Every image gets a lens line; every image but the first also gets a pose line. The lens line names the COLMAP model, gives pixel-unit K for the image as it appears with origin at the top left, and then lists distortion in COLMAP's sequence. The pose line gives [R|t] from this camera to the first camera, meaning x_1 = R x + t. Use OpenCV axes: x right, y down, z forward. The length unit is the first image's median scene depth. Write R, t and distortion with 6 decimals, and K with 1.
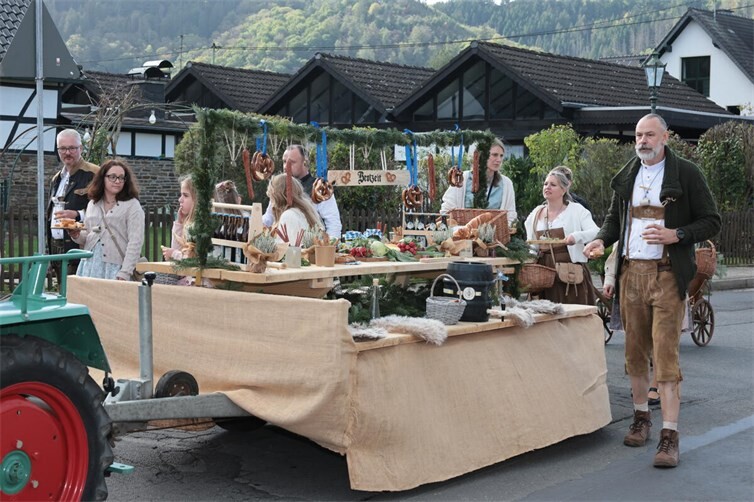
lens RADIAL K [[1301.4, 0, 377.0], [0, 1301.4, 251.0], [0, 0, 1]] dist [0.054817, -0.011699]
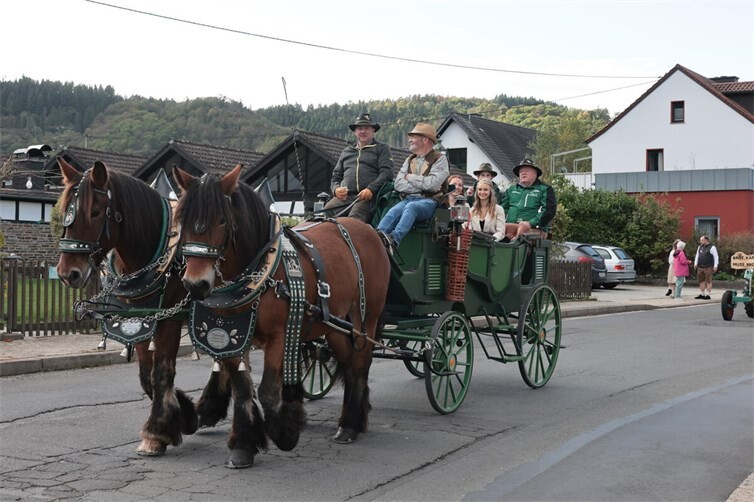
lens RADIAL K [[1301.4, 0, 377.0], [0, 1301.4, 251.0], [0, 0, 1]] dist [0.054817, -0.011699]
pose [[0.994961, -0.005838, 0.100095, 0.028266], [0.009439, 0.999324, -0.035534, 0.001680], [-0.099820, 0.036300, 0.994343, -0.285520]]
